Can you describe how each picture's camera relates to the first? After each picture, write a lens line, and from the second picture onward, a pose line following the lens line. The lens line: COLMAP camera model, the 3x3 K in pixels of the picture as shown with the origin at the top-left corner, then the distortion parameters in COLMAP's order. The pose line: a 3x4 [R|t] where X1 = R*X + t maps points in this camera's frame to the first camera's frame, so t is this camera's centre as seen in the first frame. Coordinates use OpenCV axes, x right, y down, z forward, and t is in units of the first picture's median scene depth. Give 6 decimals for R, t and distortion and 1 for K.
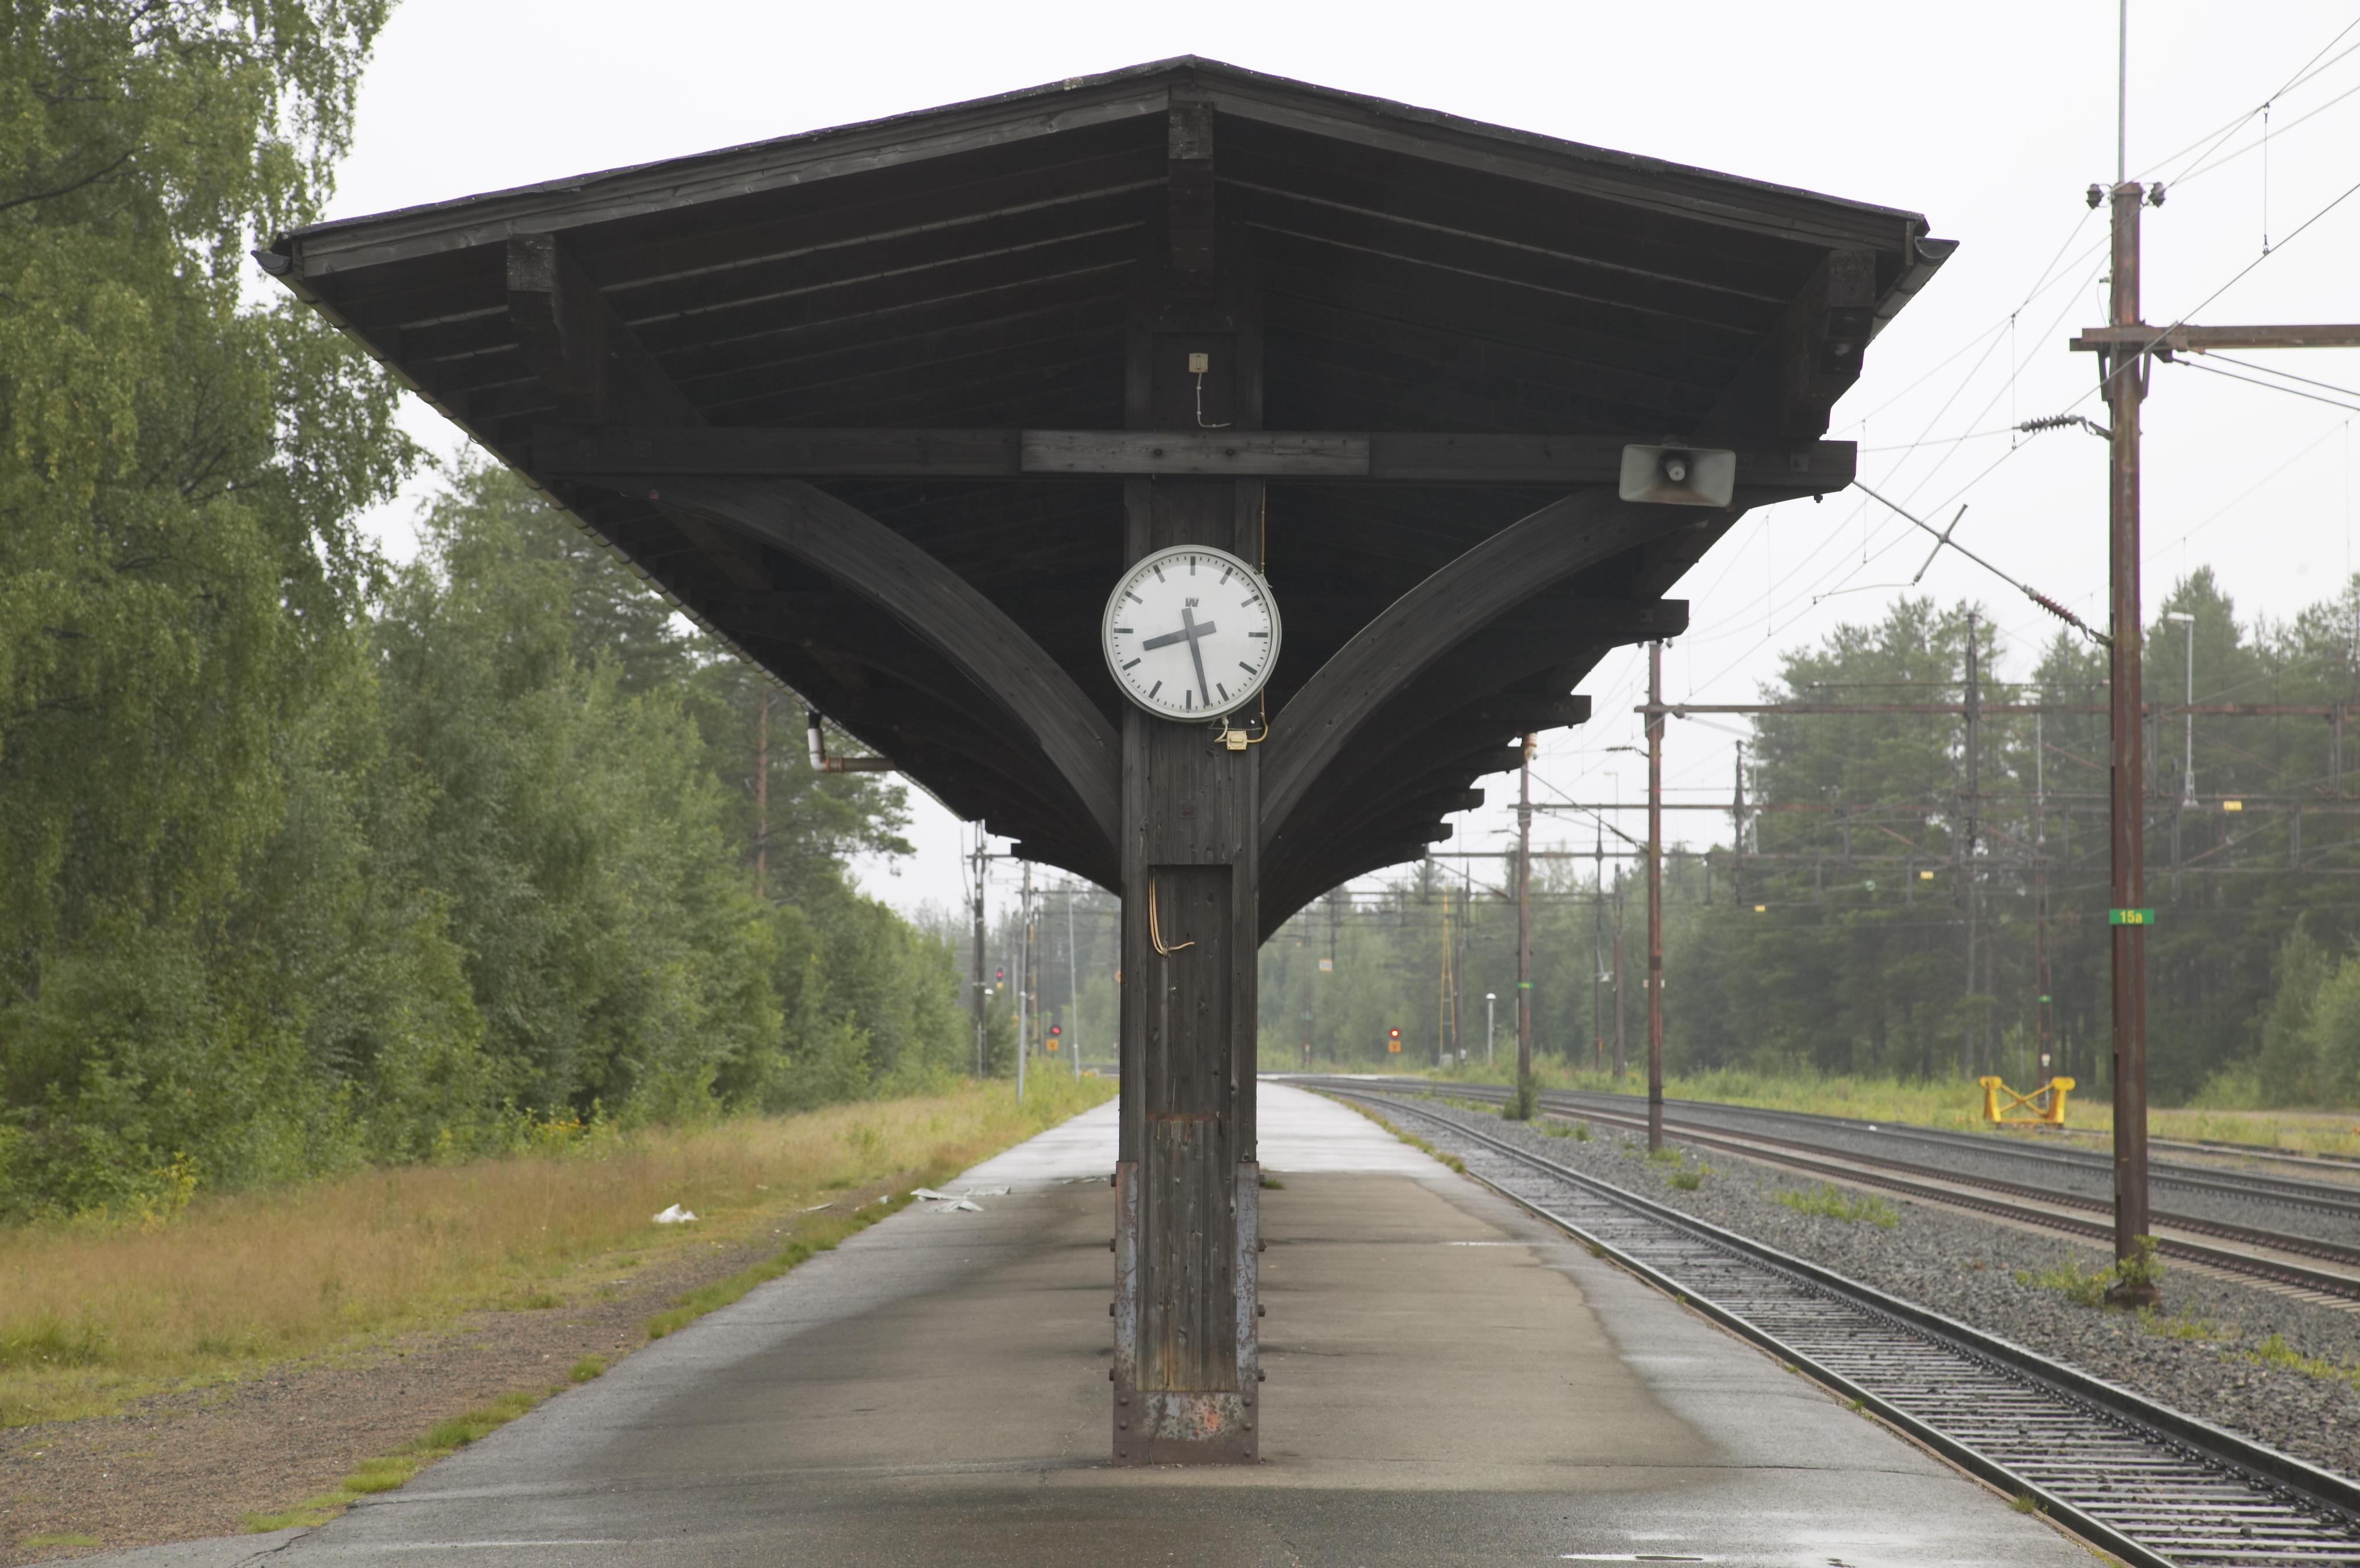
lens RADIAL K [[6093.2, 0, 1180.0], [0, 6093.2, 784.0], [0, 0, 1]] dist [0.570765, -0.252734]
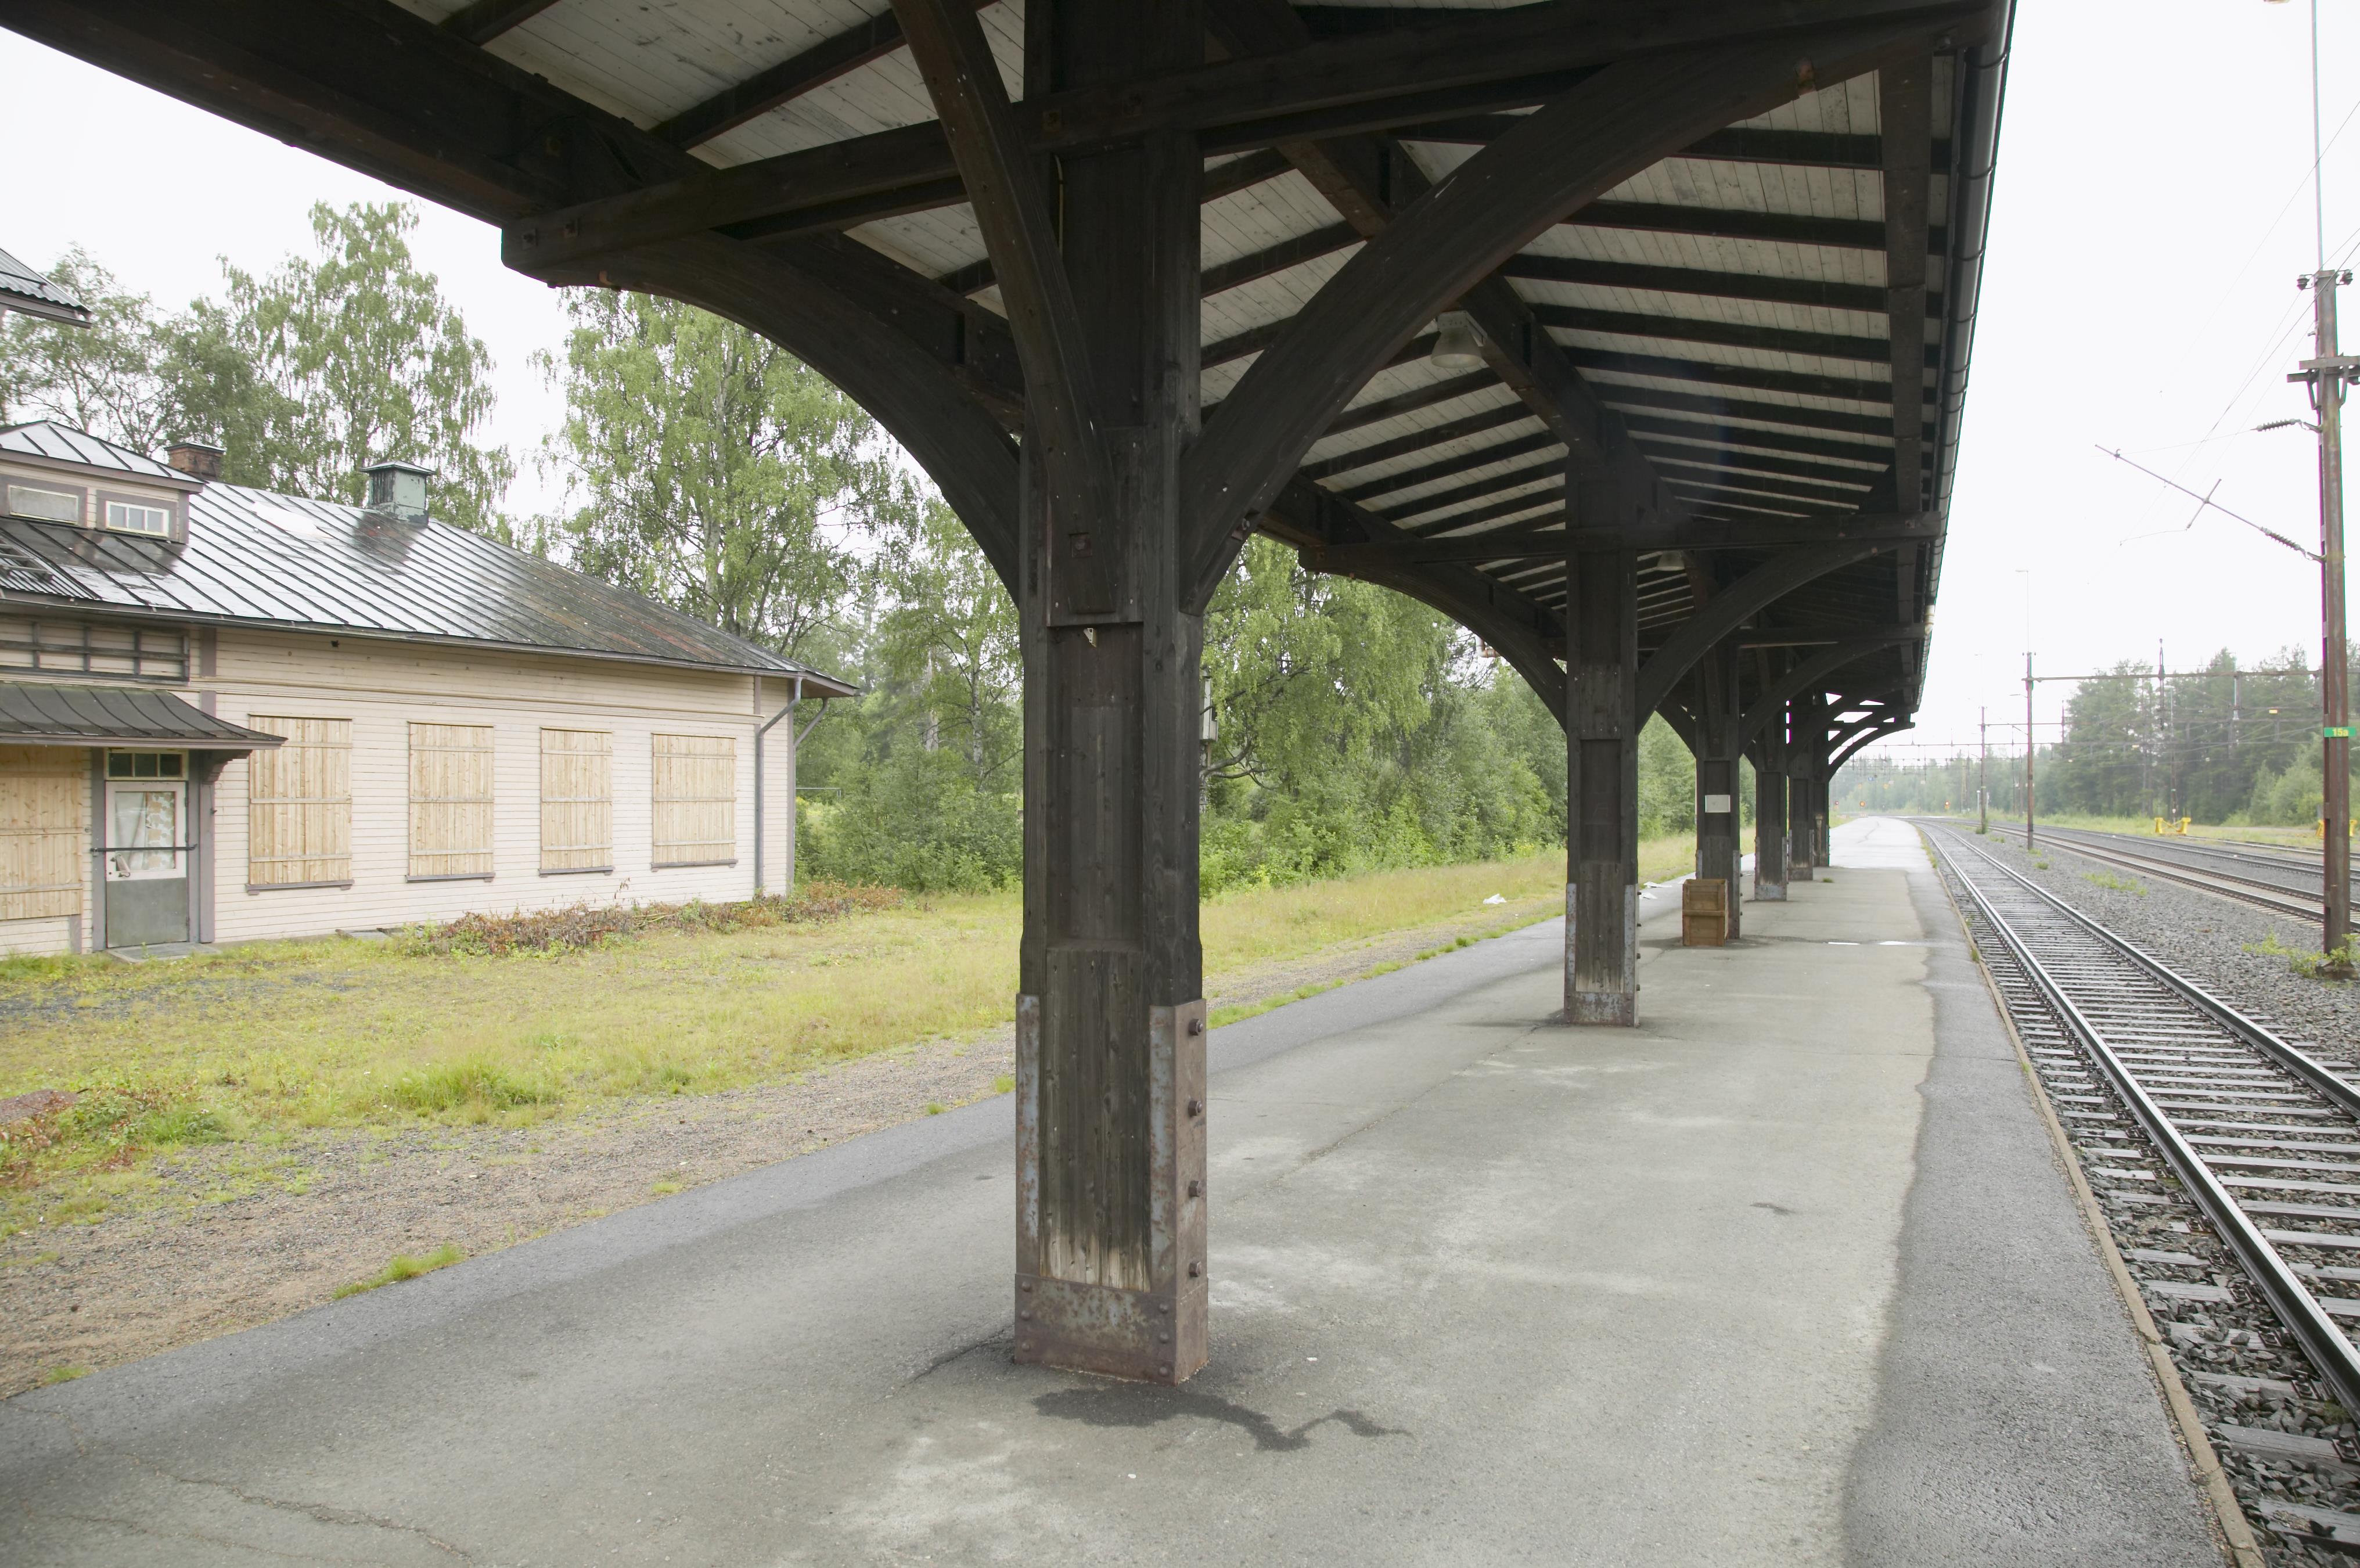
lens RADIAL K [[1591.3, 0, 1205.8], [0, 1591.3, 799.4], [0, 0, 1]] dist [-0.126597, 0.064085]
pose [[0.914546, -0.006281, -0.404433, 0.032136], [0.021381, 0.999232, 0.032830, 0.014087], [0.403916, -0.038672, 0.913978, 0.377270]]
